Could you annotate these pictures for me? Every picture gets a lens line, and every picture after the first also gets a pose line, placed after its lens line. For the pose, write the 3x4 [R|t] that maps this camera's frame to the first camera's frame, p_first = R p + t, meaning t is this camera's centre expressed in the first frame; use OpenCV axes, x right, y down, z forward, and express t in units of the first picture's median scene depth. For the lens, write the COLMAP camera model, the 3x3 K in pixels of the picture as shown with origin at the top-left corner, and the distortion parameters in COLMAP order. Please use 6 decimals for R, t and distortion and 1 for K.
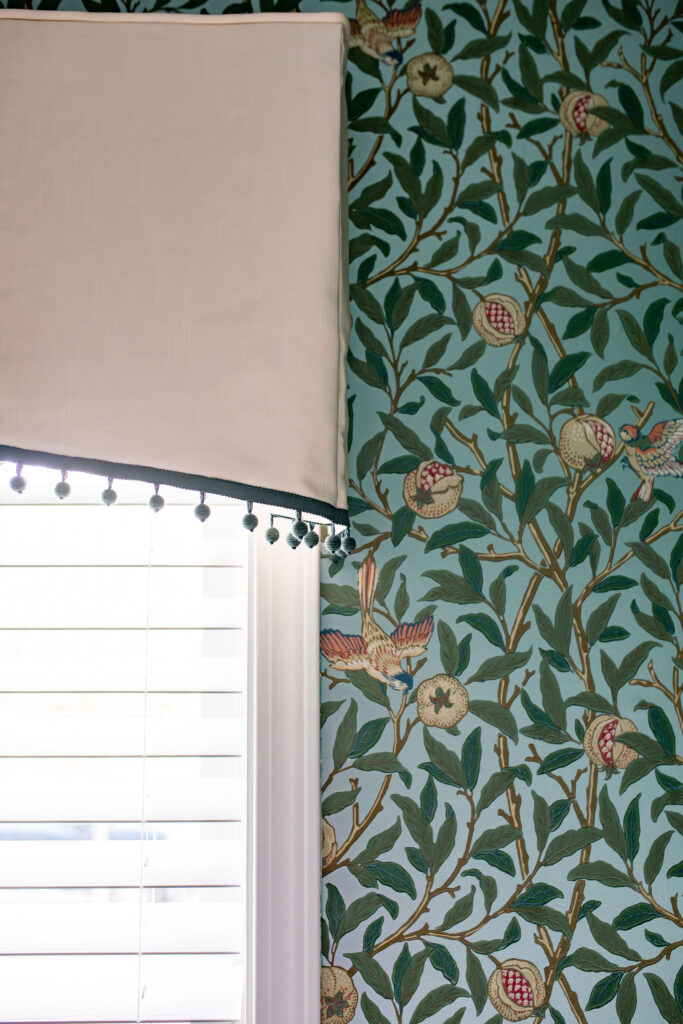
lens RADIAL K [[1012.3, 0, 339.4], [0, 1012.3, 522.7], [0, 0, 1]] dist [-0.056667, 0.000000]
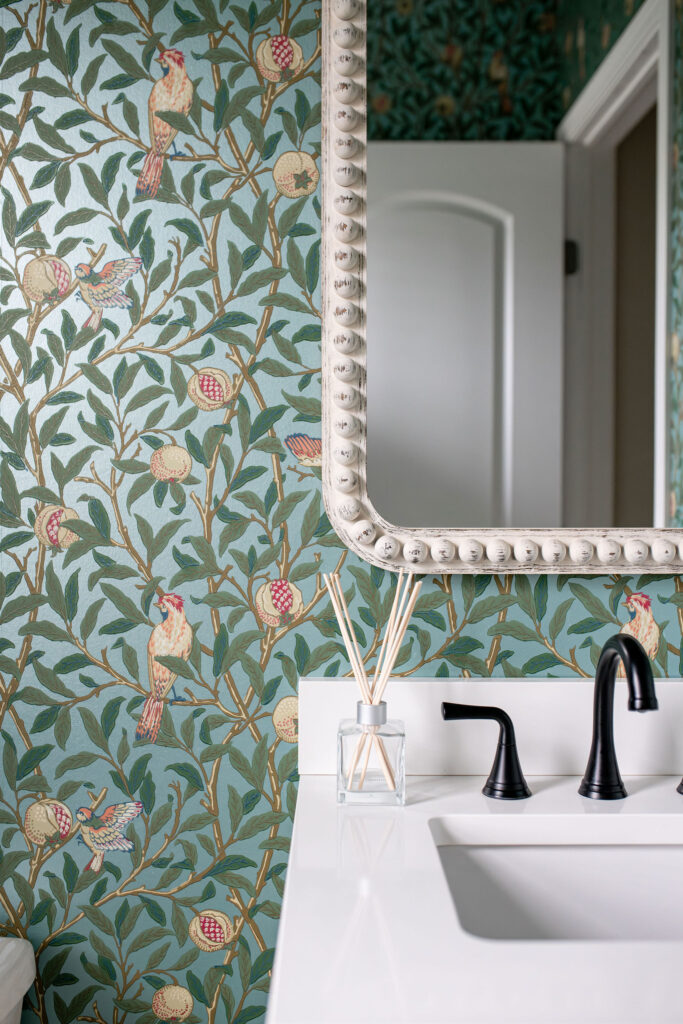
lens RADIAL K [[1012.3, 0, 345.9], [0, 1012.3, 515.8], [0, 0, 1]] dist [-0.056667, 0.000000]
pose [[0.999902, 0.011066, -0.008550, 0.593422], [-0.009854, 0.991365, 0.130763, -0.586957], [0.009923, -0.130666, 0.991377, -0.120690]]
